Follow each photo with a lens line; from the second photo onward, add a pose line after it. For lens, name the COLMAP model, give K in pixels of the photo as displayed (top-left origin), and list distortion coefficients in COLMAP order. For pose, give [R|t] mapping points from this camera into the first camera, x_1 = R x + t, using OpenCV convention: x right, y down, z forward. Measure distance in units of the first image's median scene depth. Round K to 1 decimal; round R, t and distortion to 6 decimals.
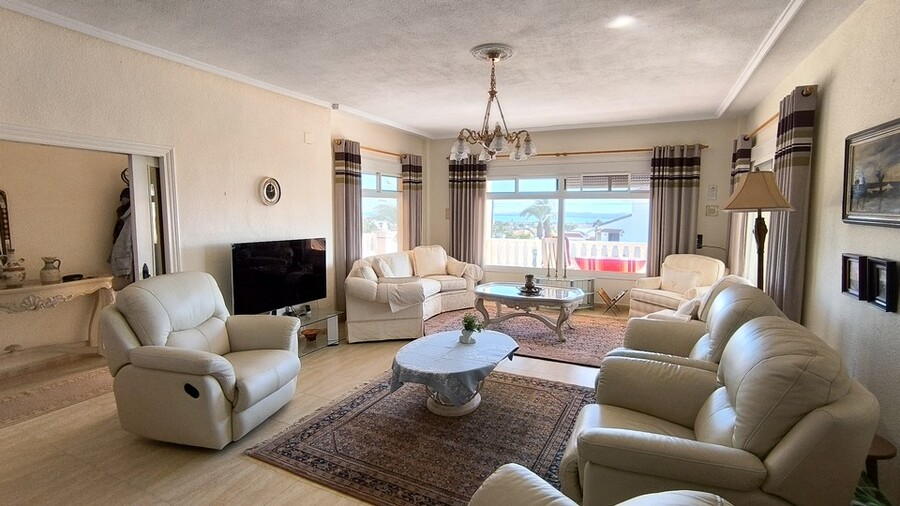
lens RADIAL K [[418.8, 0, 449.8], [0, 418.8, 249.5], [0, 0, 1]] dist [-0.019845, 0.014498]
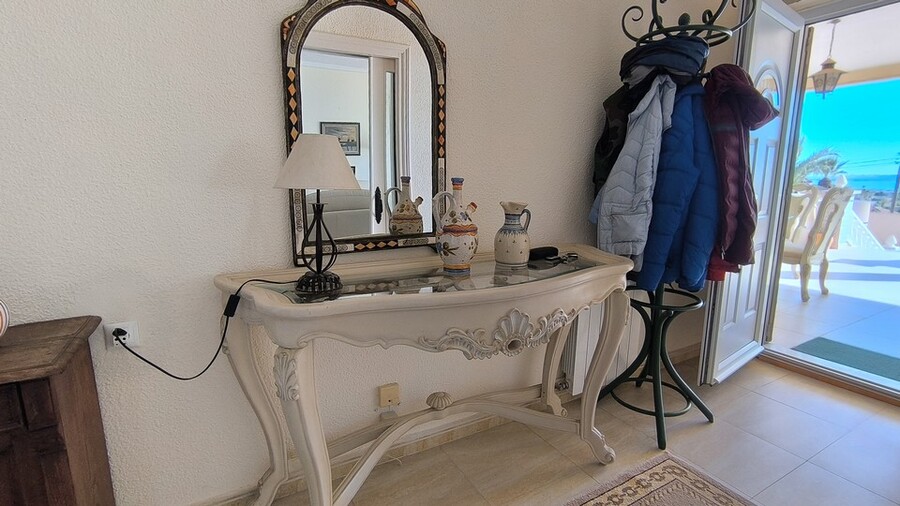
lens RADIAL K [[418.8, 0, 449.4], [0, 418.8, 248.8], [0, 0, 1]] dist [-0.019845, 0.014498]
pose [[0.810176, 0.095190, -0.578406, -0.802015], [-0.047726, 0.994163, 0.096762, 0.027628], [0.584241, -0.050789, 0.809990, 0.653069]]
